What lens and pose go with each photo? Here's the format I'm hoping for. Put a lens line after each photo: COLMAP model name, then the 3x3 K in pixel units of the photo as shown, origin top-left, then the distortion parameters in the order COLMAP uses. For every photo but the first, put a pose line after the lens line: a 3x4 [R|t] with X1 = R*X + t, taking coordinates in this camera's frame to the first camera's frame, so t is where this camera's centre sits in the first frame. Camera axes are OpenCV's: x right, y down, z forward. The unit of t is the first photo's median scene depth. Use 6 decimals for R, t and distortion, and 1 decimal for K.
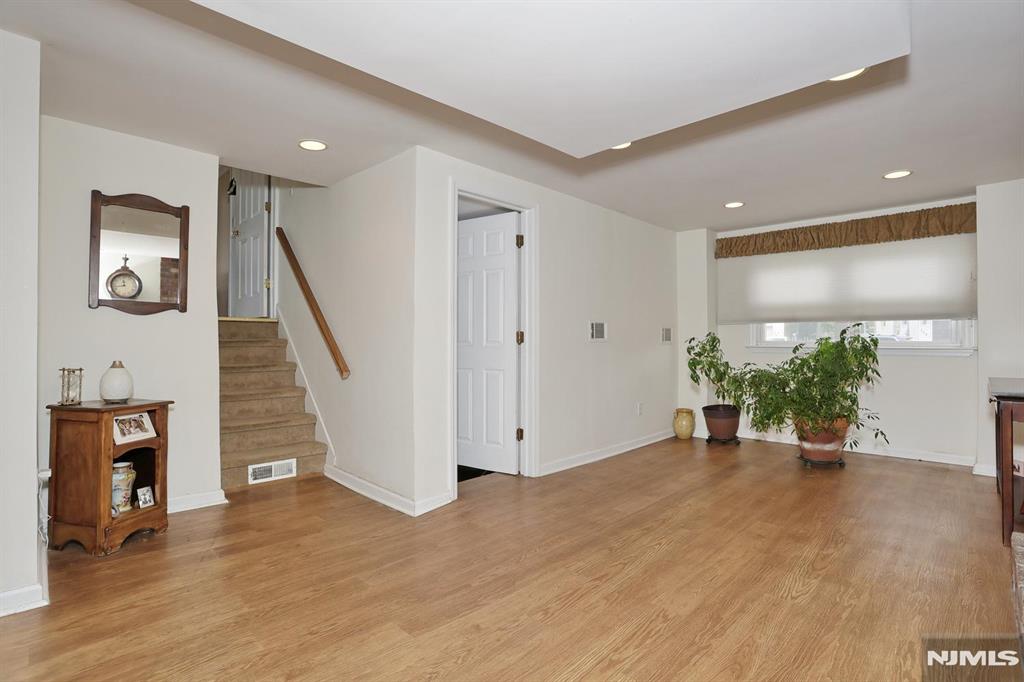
lens RADIAL K [[501.6, 0, 510.7], [0, 501.6, 339.0], [0, 0, 1]] dist [-0.030376, 0.000566]
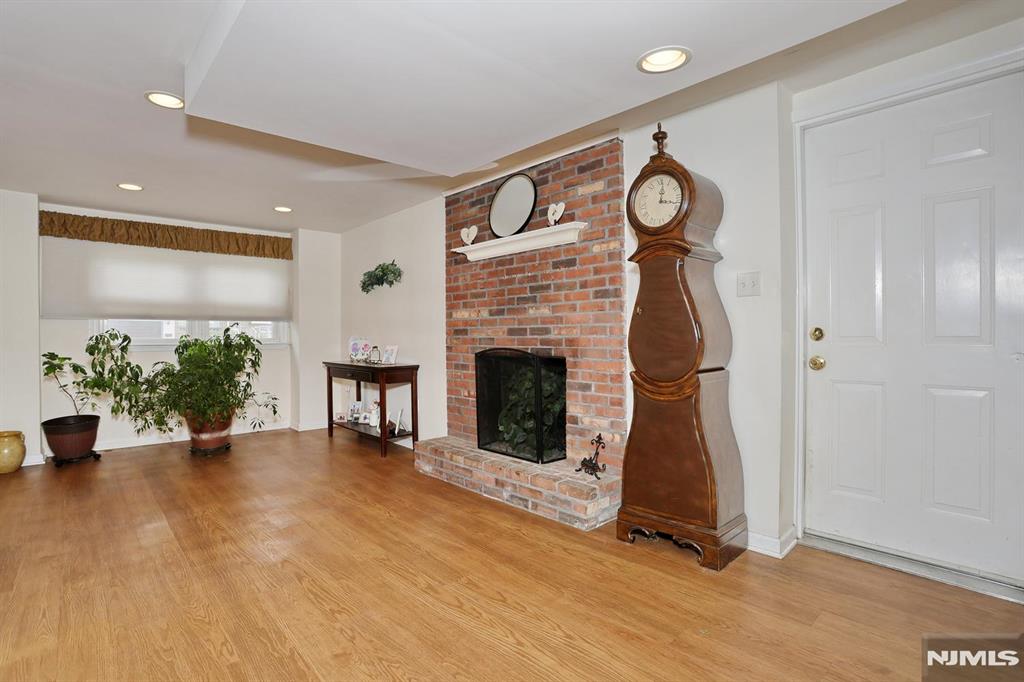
lens RADIAL K [[501.6, 0, 510.6], [0, 501.6, 339.5], [0, 0, 1]] dist [-0.030376, 0.000566]
pose [[0.045102, -0.005519, 0.998967, -0.434602], [0.004407, 0.999976, 0.005325, 0.004040], [-0.998973, 0.004162, 0.045125, 0.299997]]
